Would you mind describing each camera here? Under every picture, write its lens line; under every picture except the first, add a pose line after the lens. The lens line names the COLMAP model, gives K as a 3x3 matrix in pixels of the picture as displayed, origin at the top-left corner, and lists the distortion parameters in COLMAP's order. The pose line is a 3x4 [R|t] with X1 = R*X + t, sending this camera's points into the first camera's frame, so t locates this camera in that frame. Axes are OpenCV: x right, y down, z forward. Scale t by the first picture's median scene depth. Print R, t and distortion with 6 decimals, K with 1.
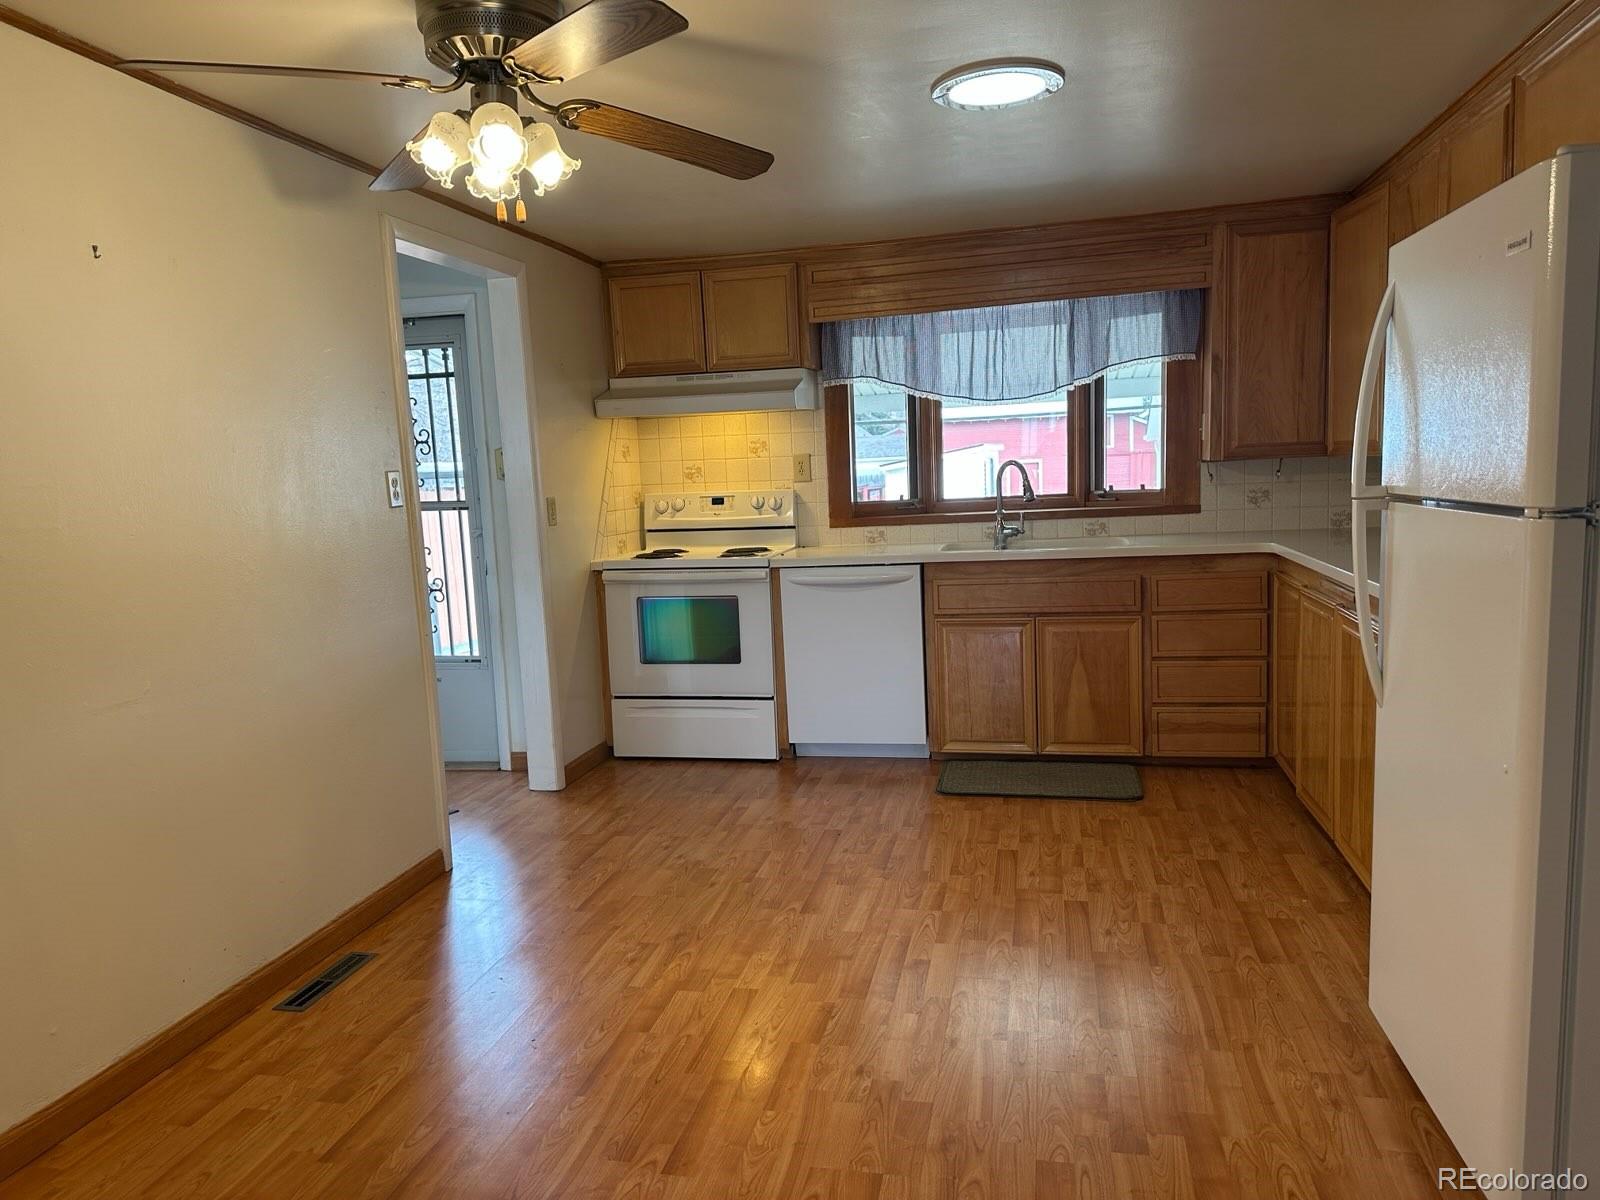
lens RADIAL K [[1122.0, 0, 799.0], [0, 1122.0, 606.1], [0, 0, 1]] dist [0.013858, -0.005231]
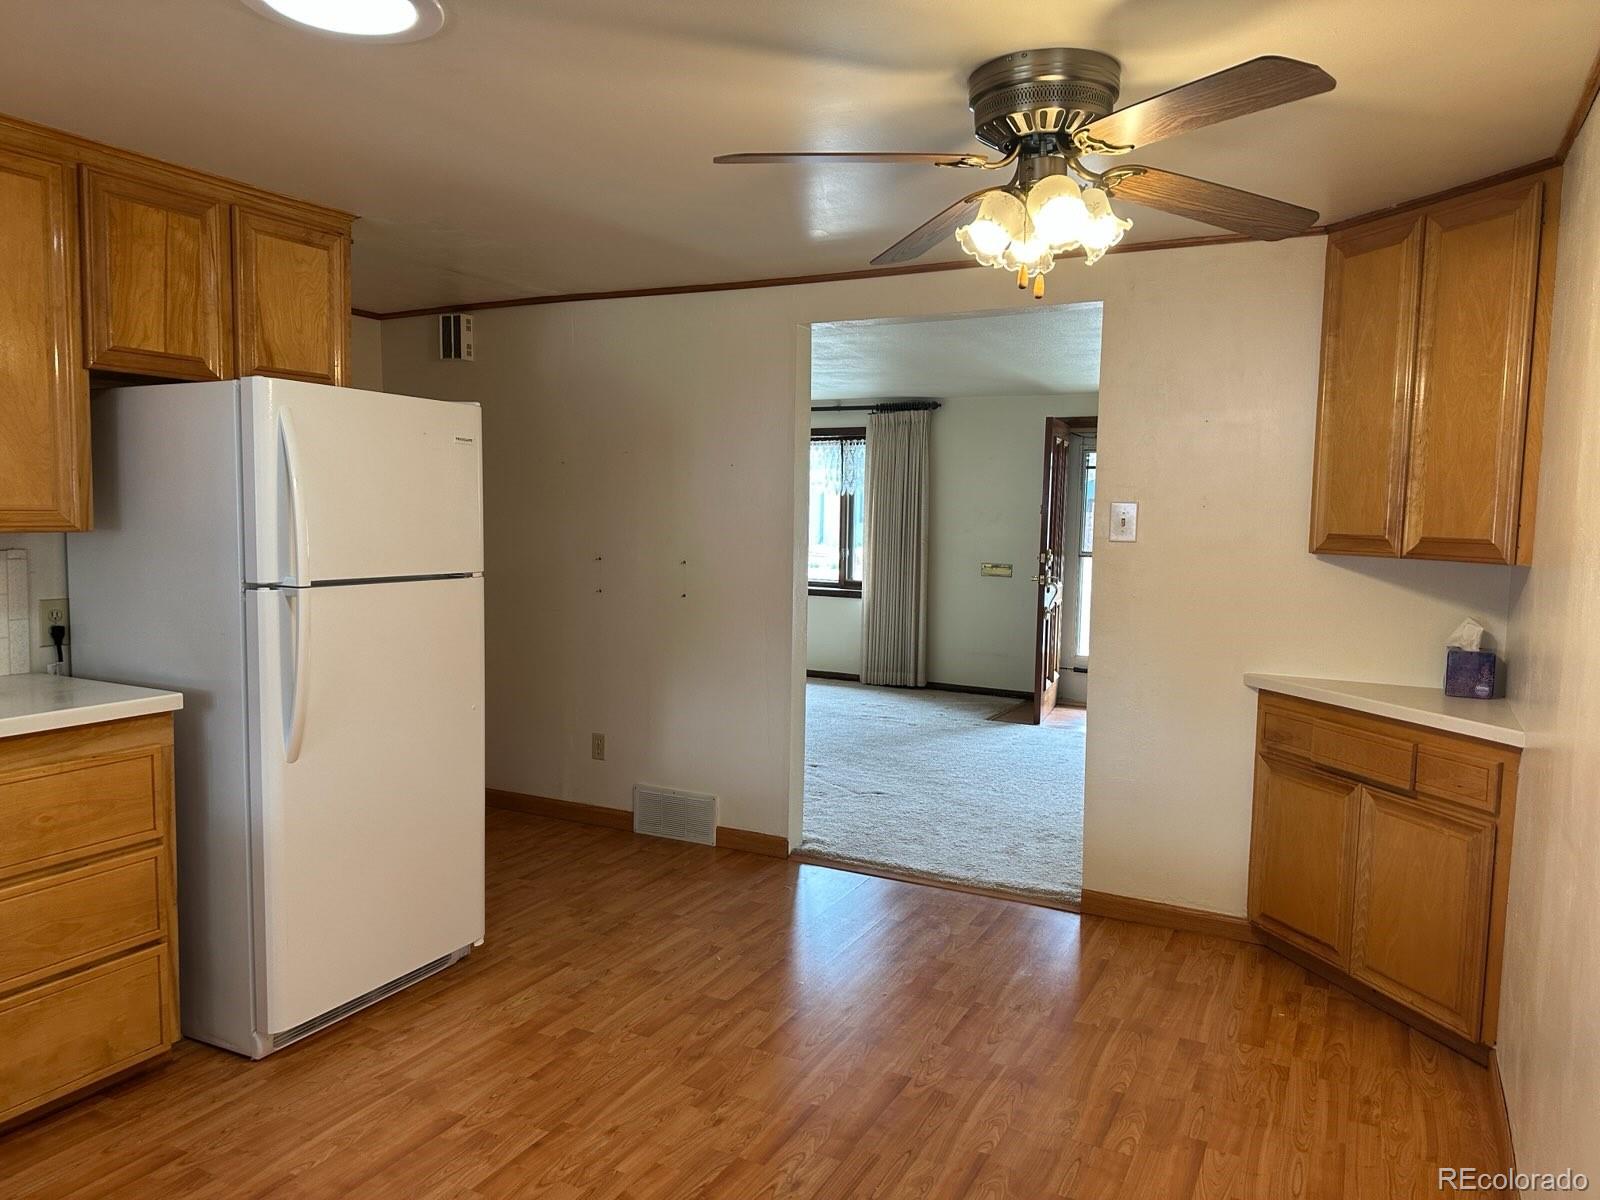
lens RADIAL K [[1122.0, 0, 797.0], [0, 1122.0, 606.8], [0, 0, 1]] dist [0.013858, -0.005231]
pose [[-0.964675, 0.006005, 0.263373, -0.322929], [0.057323, 0.980571, 0.187601, -0.275706], [-0.257129, 0.196072, -0.946277, 2.043046]]
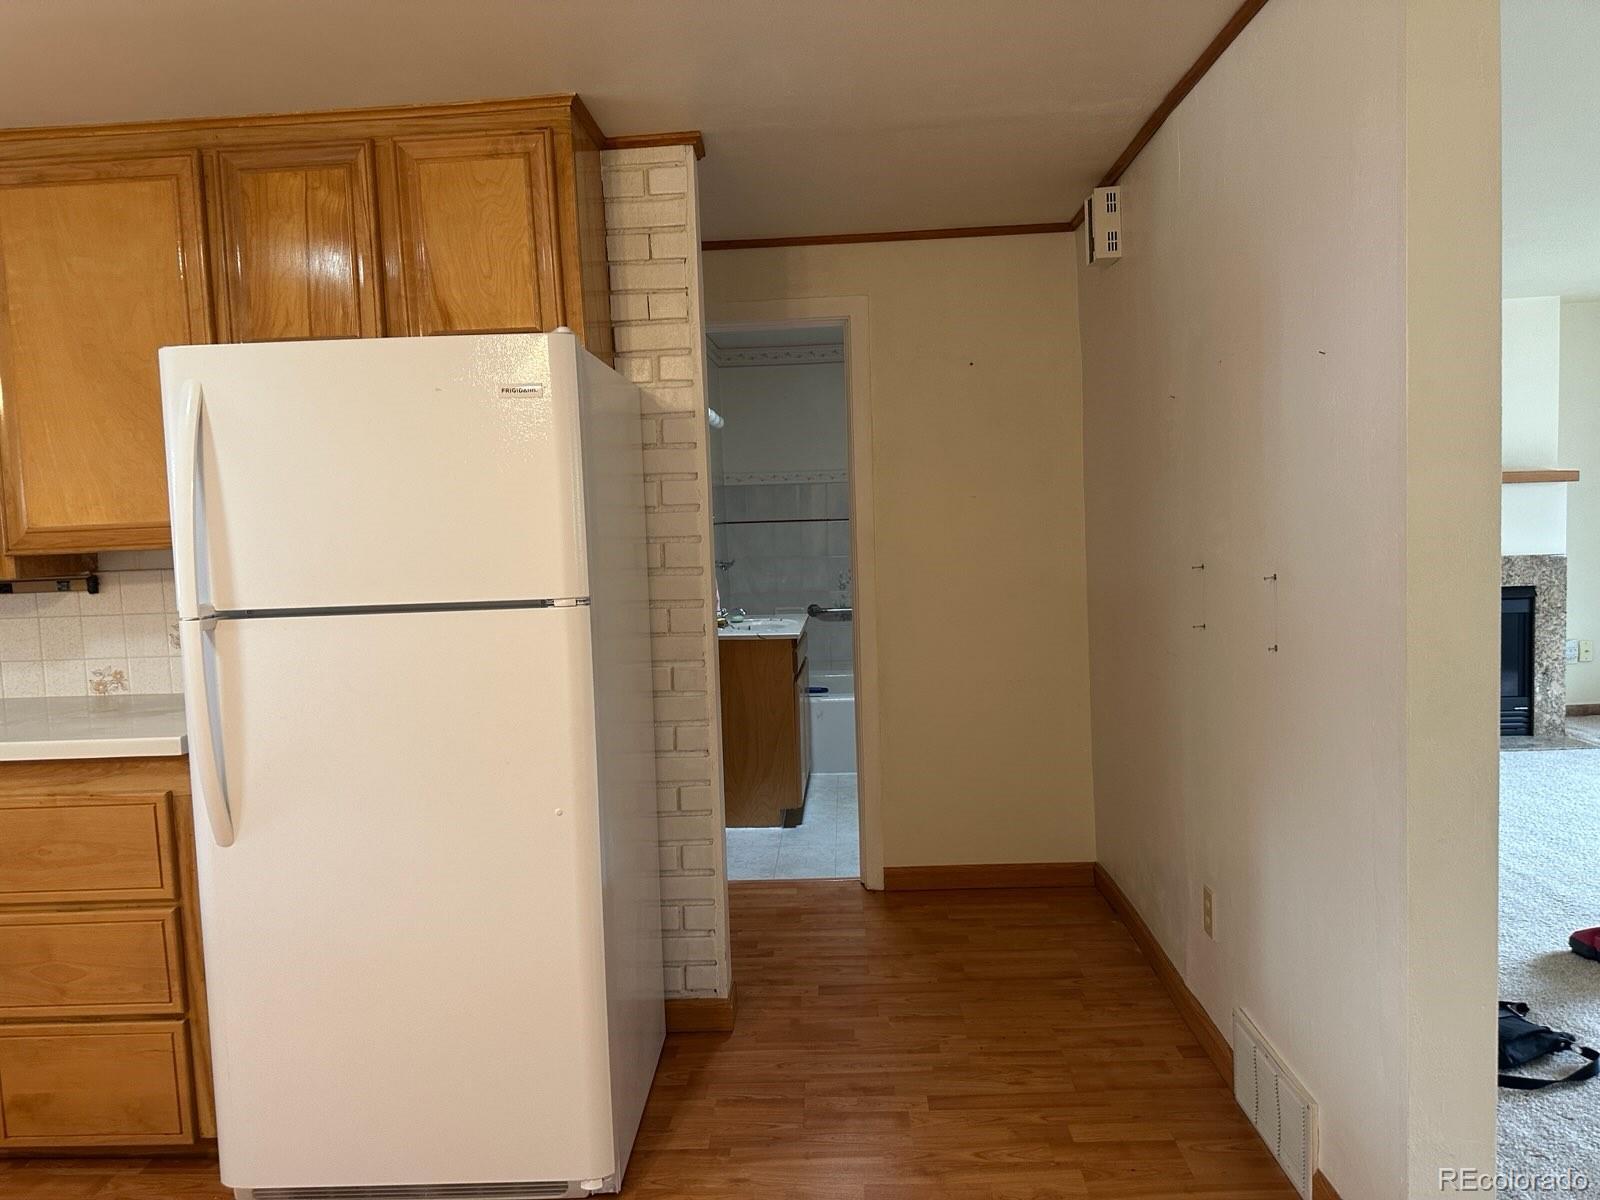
lens RADIAL K [[1122.0, 0, 801.7], [0, 1122.0, 596.2], [0, 0, 1]] dist [0.013858, -0.005231]
pose [[-0.167409, -0.021377, 0.985656, -0.476776], [0.162872, 0.985428, 0.049035, -0.073884], [-0.972341, 0.168744, -0.161488, 0.634343]]
